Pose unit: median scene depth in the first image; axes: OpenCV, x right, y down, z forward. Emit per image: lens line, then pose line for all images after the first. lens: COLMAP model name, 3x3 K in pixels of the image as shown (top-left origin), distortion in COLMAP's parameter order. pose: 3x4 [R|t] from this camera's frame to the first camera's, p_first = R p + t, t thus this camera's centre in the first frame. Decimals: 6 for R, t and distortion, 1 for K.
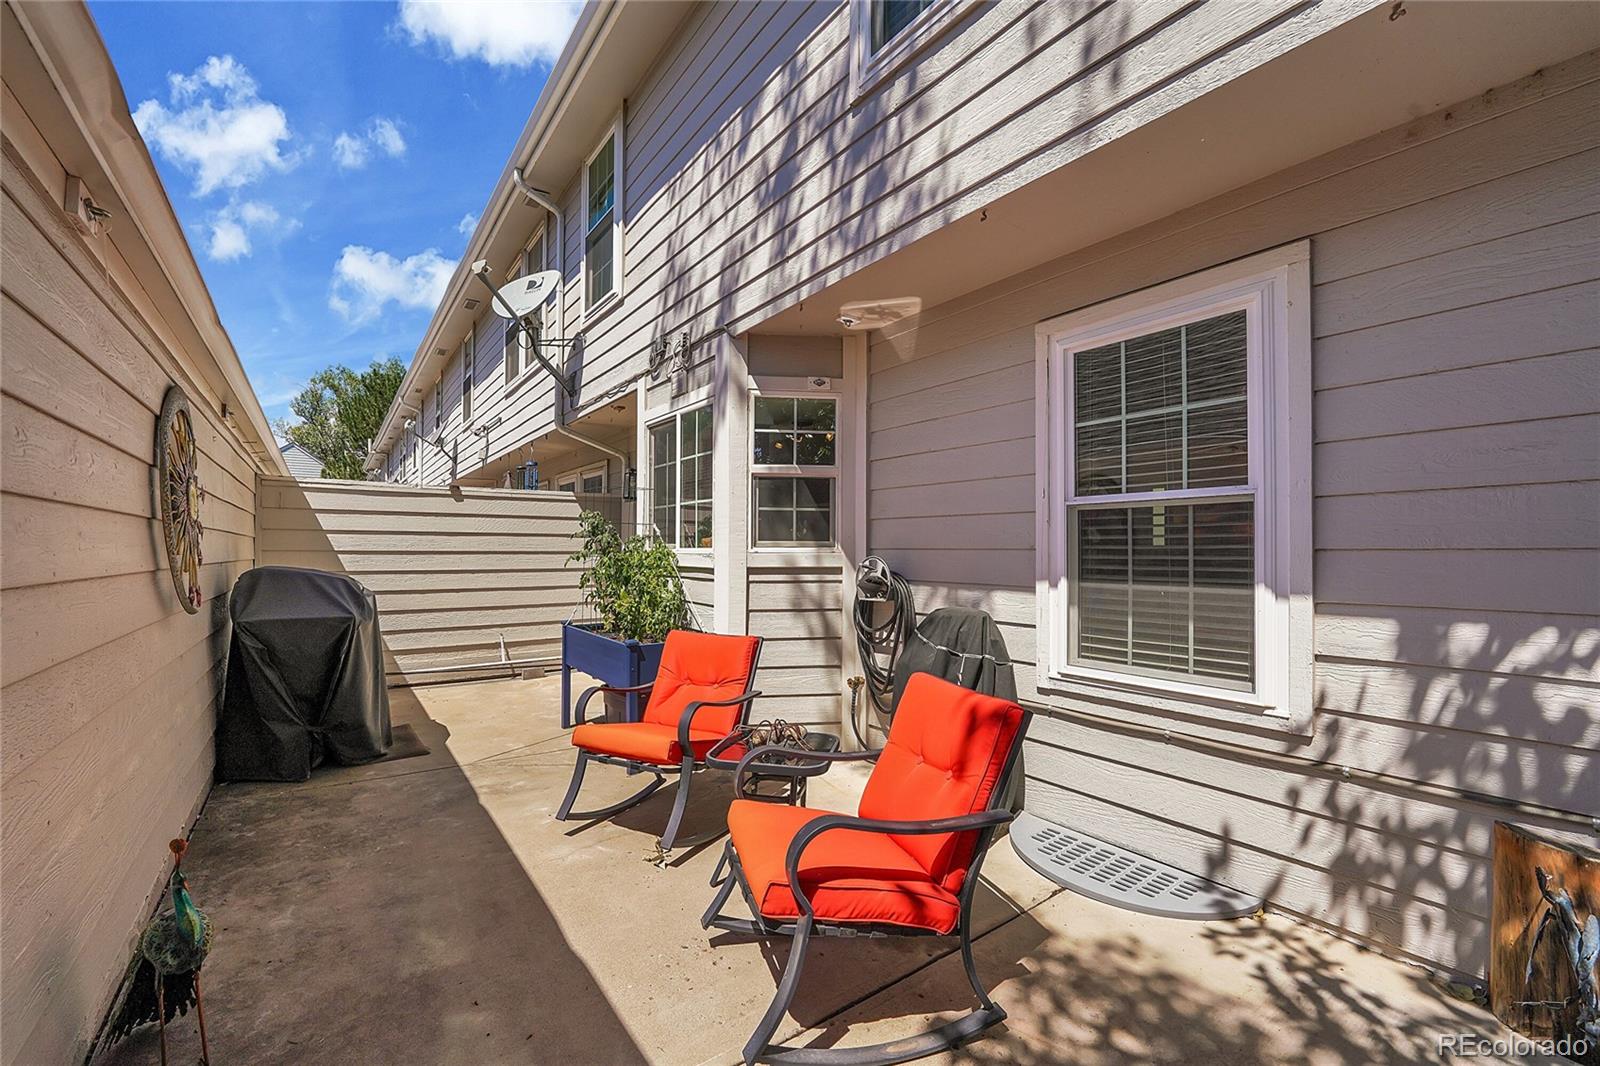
lens RADIAL K [[666.4, 0, 785.2], [0, 666.4, 547.8], [0, 0, 1]] dist [-0.000984, -0.000217]
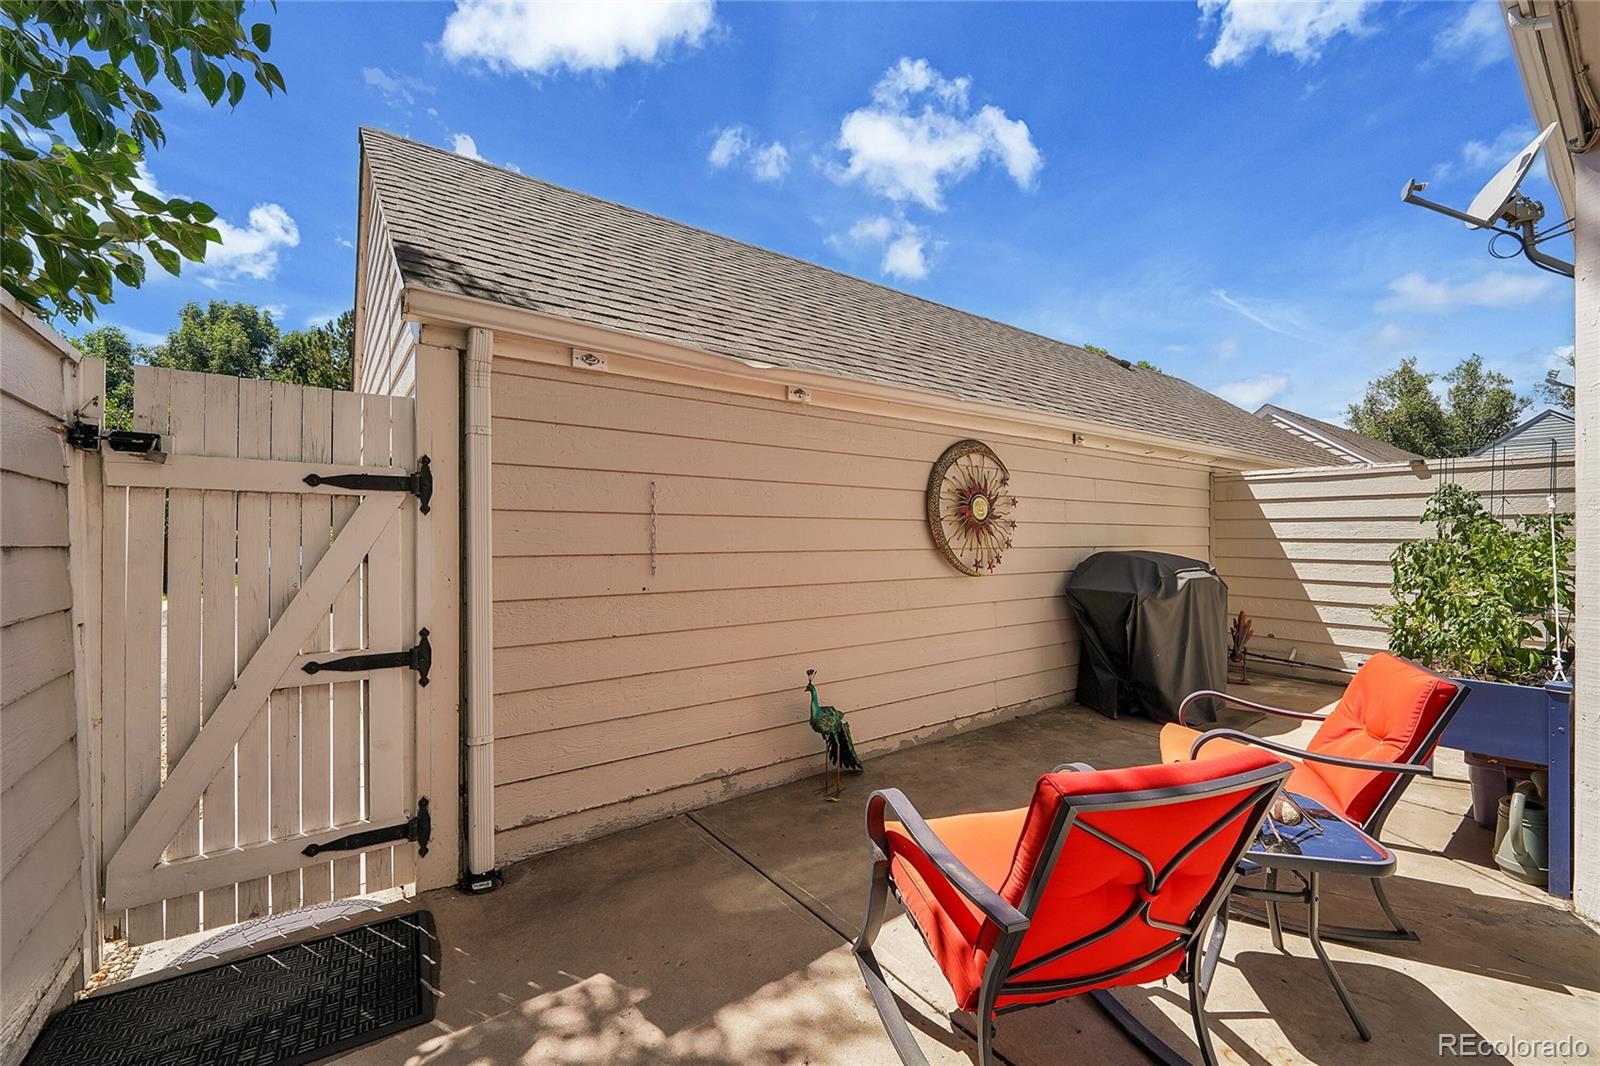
lens RADIAL K [[652.2, 0, 800.0], [0, 652.2, 533.0], [0, 0, 1]] dist [-0.002393, -0.000091]
pose [[0.016897, -0.003037, -0.999853, 0.767022], [-0.002526, 0.999992, -0.003080, 0.005133], [0.999854, 0.002578, 0.016889, 0.586468]]
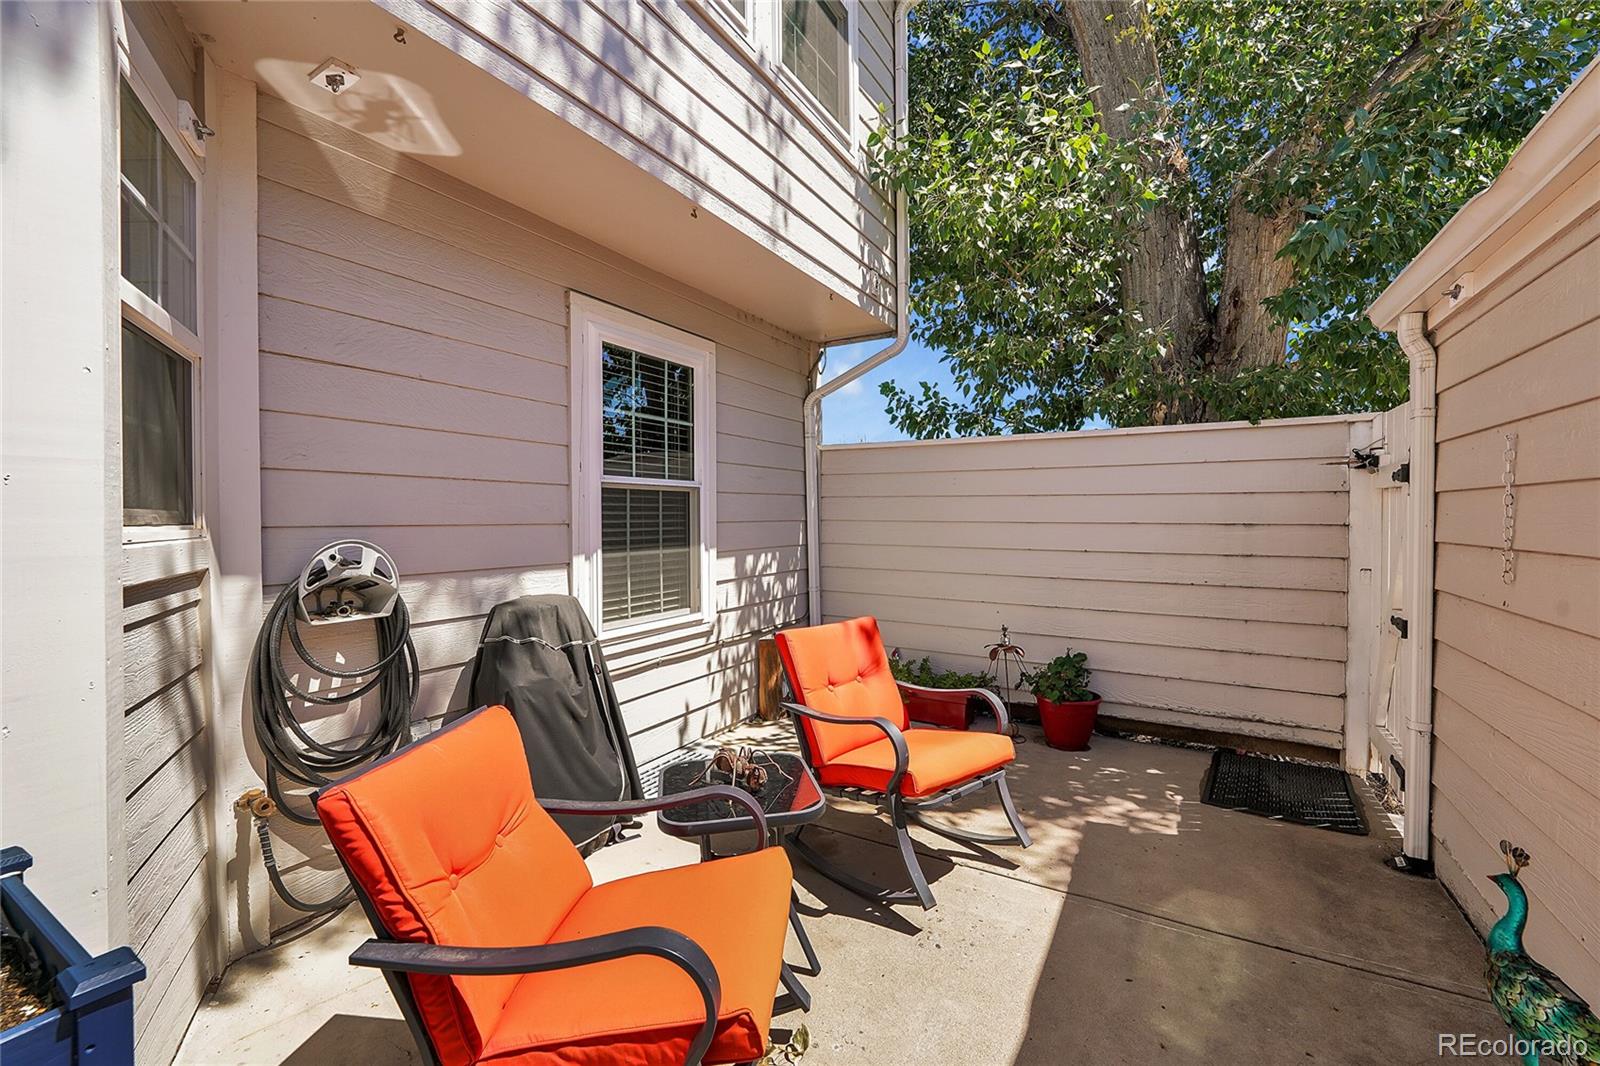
lens RADIAL K [[652.2, 0, 800.0], [0, 652.2, 533.0], [0, 0, 1]] dist [-0.002393, -0.000091]
pose [[-0.406463, -0.019925, 0.913450, -0.827585], [0.003087, 0.999727, 0.023181, -0.006763], [-0.913662, 0.012242, -0.406290, 1.424189]]
